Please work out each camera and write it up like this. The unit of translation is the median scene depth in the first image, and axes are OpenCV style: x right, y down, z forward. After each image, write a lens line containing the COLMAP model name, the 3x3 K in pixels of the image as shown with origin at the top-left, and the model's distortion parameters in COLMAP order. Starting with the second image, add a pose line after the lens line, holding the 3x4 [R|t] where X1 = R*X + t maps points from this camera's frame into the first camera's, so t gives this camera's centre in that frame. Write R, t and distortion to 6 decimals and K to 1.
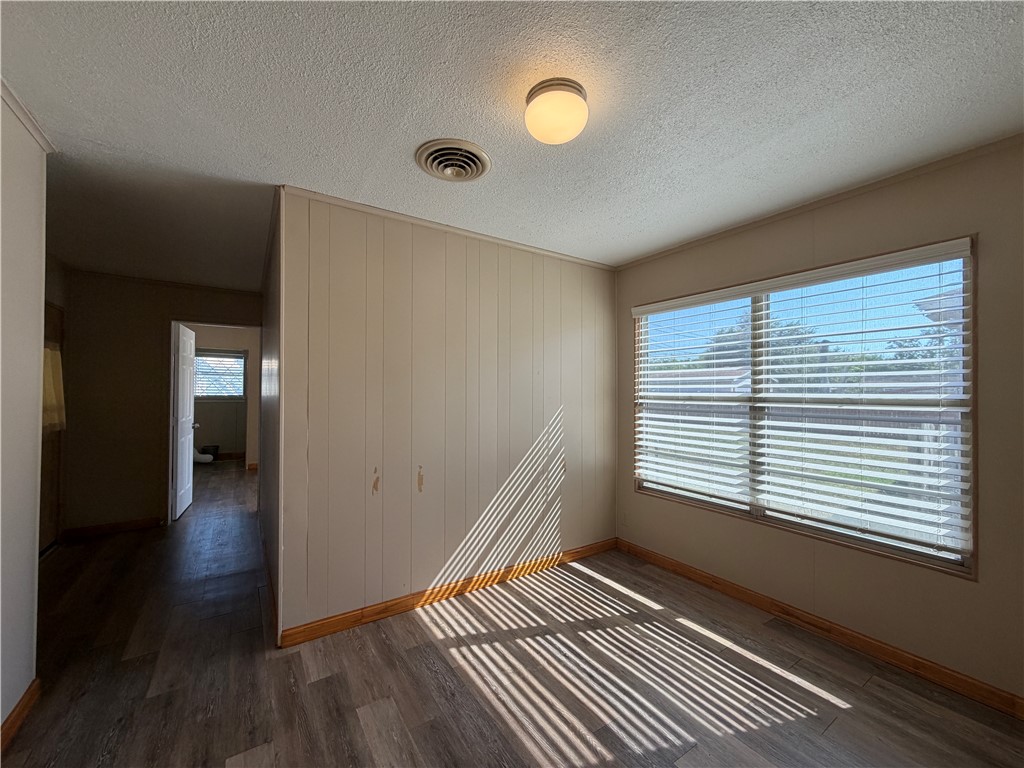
lens RADIAL K [[409.7, 0, 512.0], [0, 409.7, 384.0], [0, 0, 1]] dist [-0.000474, -0.000194]
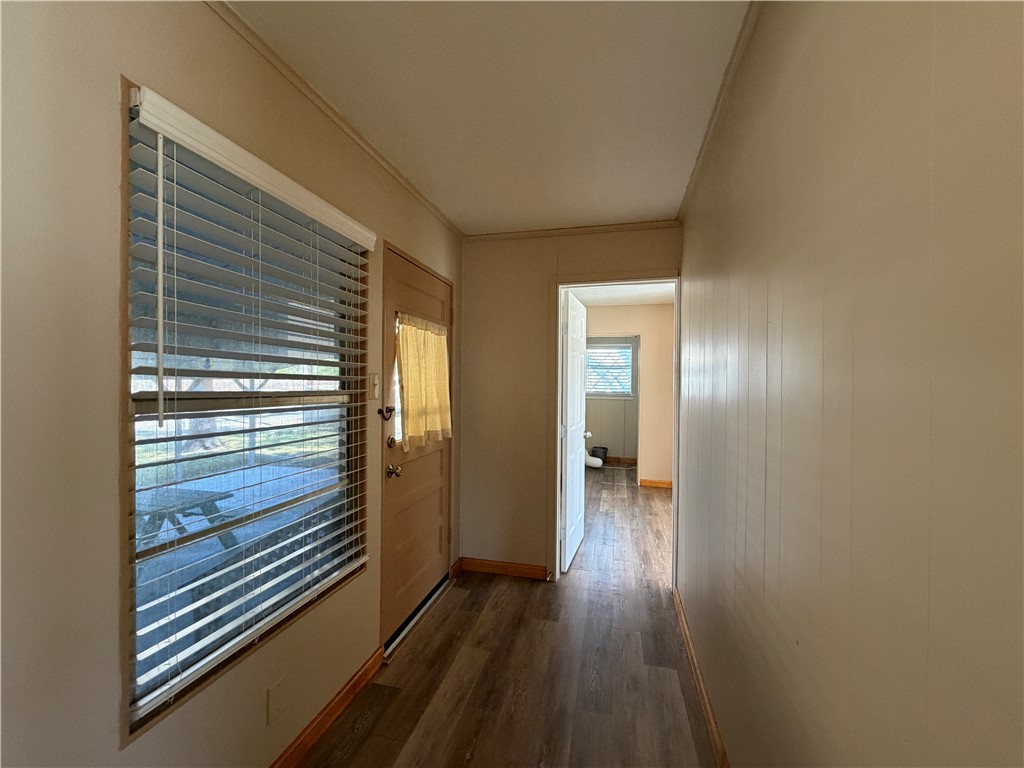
lens RADIAL K [[409.7, 0, 512.0], [0, 409.7, 384.0], [0, 0, 1]] dist [-0.000474, -0.000194]
pose [[0.670908, 0.004393, -0.741528, -0.275536], [0.004726, 0.999937, 0.010200, 0.002909], [0.741526, -0.010347, 0.670844, 0.352791]]
